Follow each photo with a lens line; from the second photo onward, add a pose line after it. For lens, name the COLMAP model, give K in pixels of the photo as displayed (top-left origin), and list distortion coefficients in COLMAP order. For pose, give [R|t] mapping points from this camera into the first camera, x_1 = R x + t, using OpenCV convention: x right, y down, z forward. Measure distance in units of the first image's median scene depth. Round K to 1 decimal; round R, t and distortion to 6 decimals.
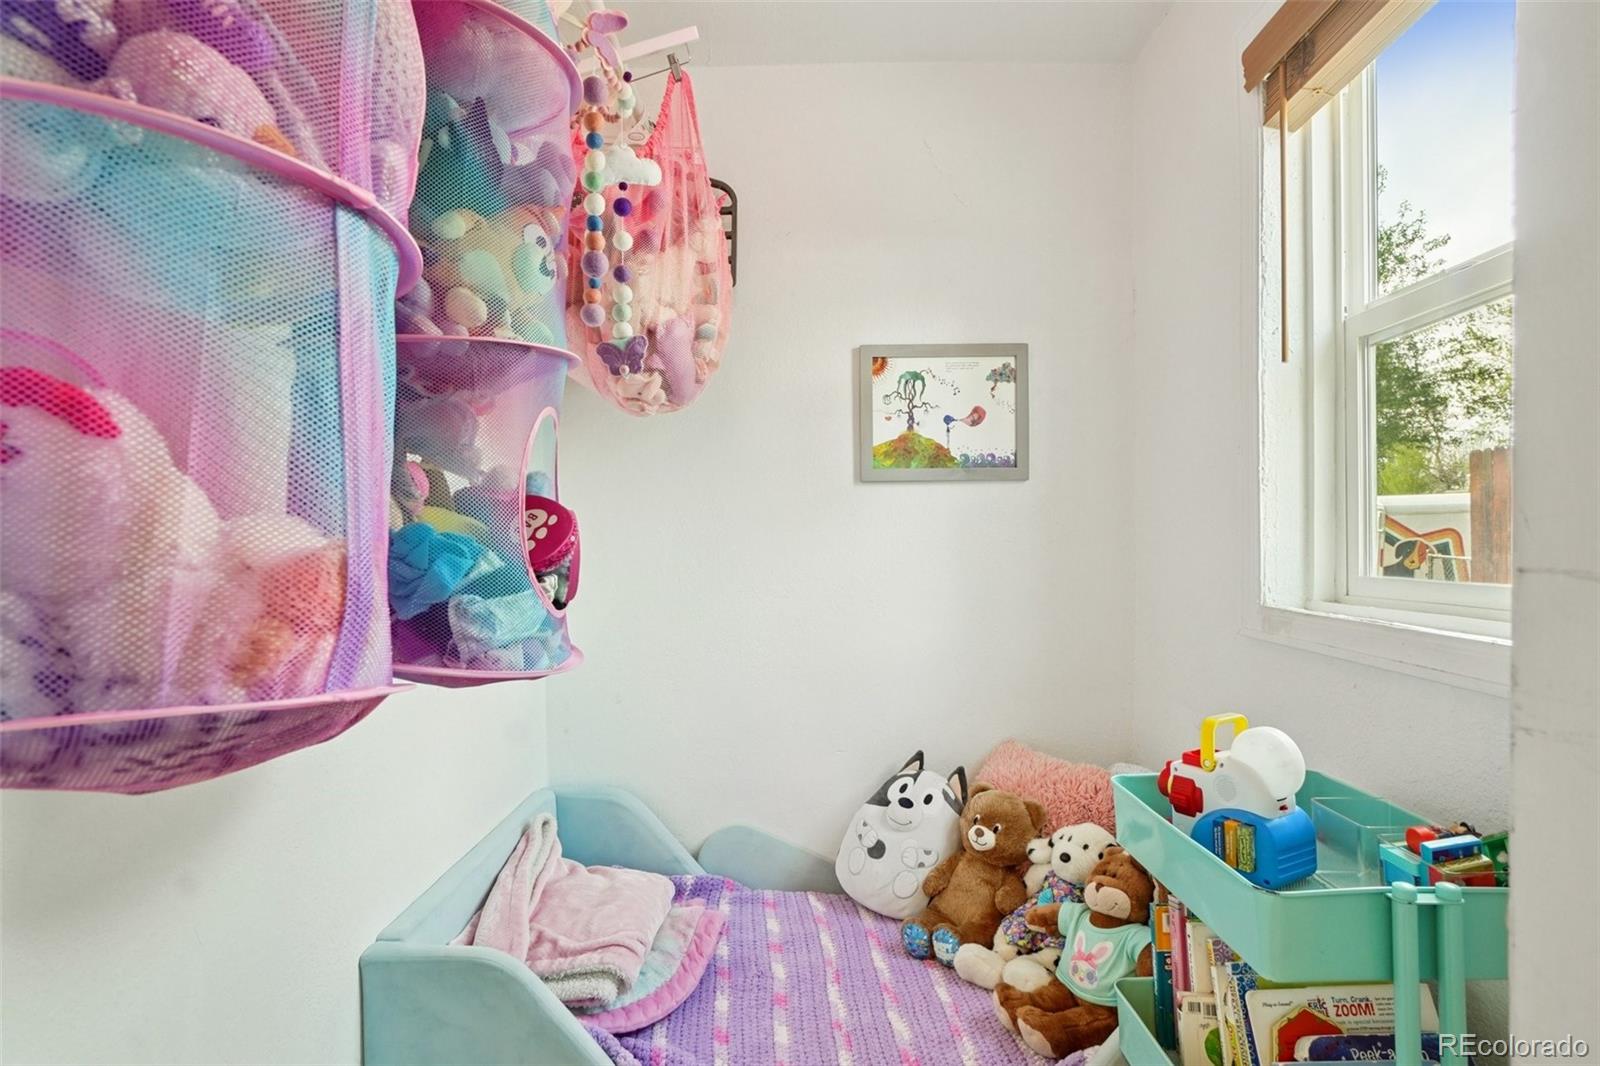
lens RADIAL K [[821.6, 0, 798.2], [0, 821.6, 536.1], [0, 0, 1]] dist [-0.014332, 0.014919]
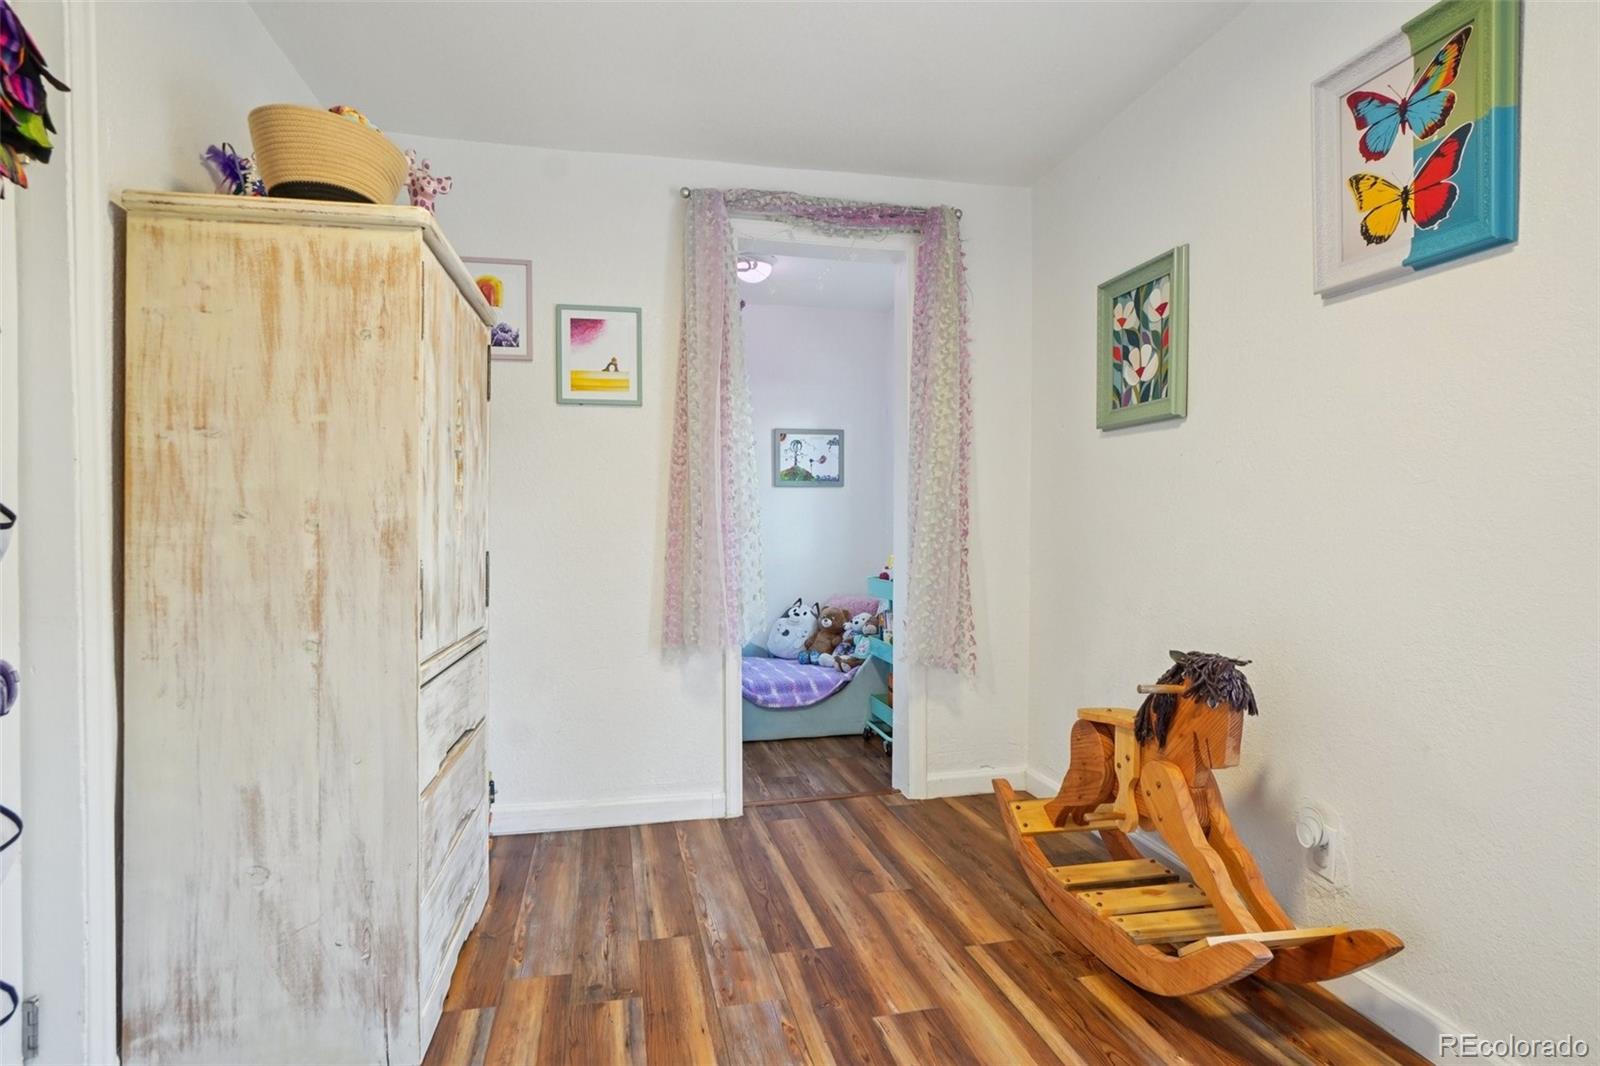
lens RADIAL K [[821.6, 0, 797.1], [0, 821.6, 529.9], [0, 0, 1]] dist [-0.014332, 0.014919]
pose [[0.972830, 0.002786, 0.231502, -0.411491], [-0.006724, 0.999846, 0.016225, 0.020159], [-0.231421, -0.017341, 0.972699, -1.321904]]
